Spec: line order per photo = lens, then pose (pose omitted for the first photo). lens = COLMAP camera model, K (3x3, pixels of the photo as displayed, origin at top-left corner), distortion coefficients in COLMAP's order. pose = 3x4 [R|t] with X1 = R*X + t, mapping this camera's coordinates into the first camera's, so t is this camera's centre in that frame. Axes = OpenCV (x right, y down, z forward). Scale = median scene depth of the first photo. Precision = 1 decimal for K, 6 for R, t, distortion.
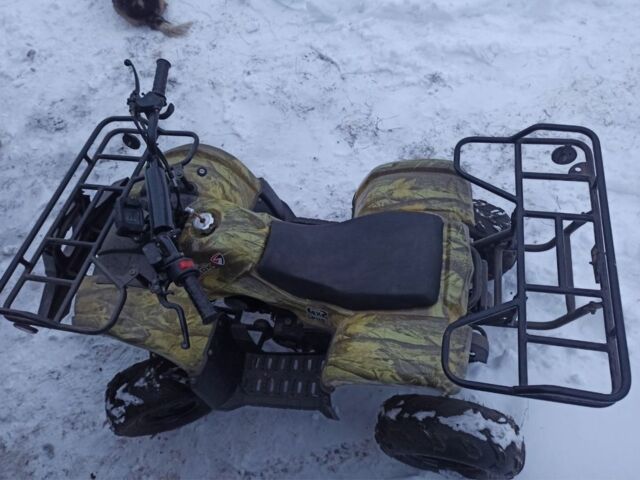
lens RADIAL K [[456.5, 0, 320.0], [0, 456.5, 240.0], [0, 0, 1]] dist [0.028798, -0.003646]
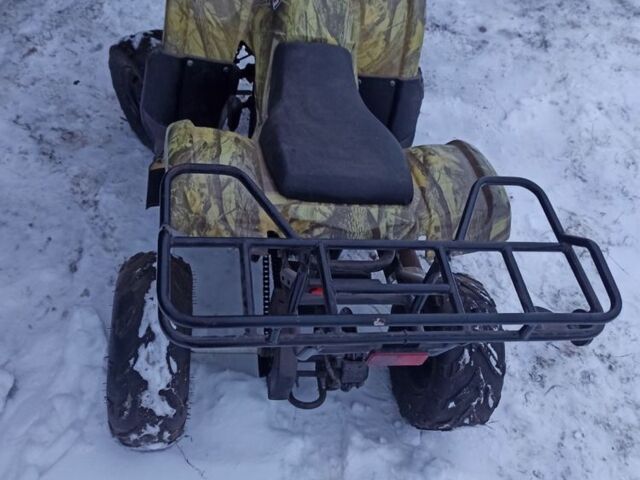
lens RADIAL K [[604.4, 0, 320.0], [0, 604.4, 240.0], [0, 0, 1]] dist [0.045547, -0.011930]
pose [[0.286814, 0.860565, -0.420910, 0.579624], [-0.915894, 0.375134, 0.142871, -0.022800], [0.280847, 0.344532, 0.895780, 0.124587]]
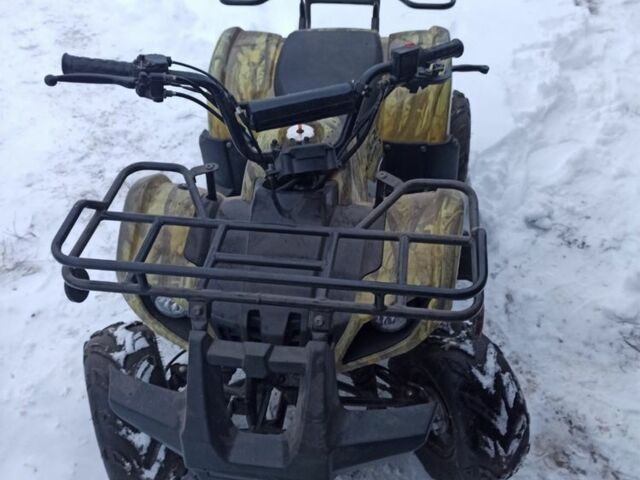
lens RADIAL K [[604.4, 0, 320.0], [0, 604.4, 240.0], [0, 0, 1]] dist [0.045547, -0.011930]
pose [[-0.060339, -0.547837, 0.834406, -1.034673], [0.869072, 0.382351, 0.313882, -0.219627], [-0.490993, 0.744098, 0.453039, 0.581216]]
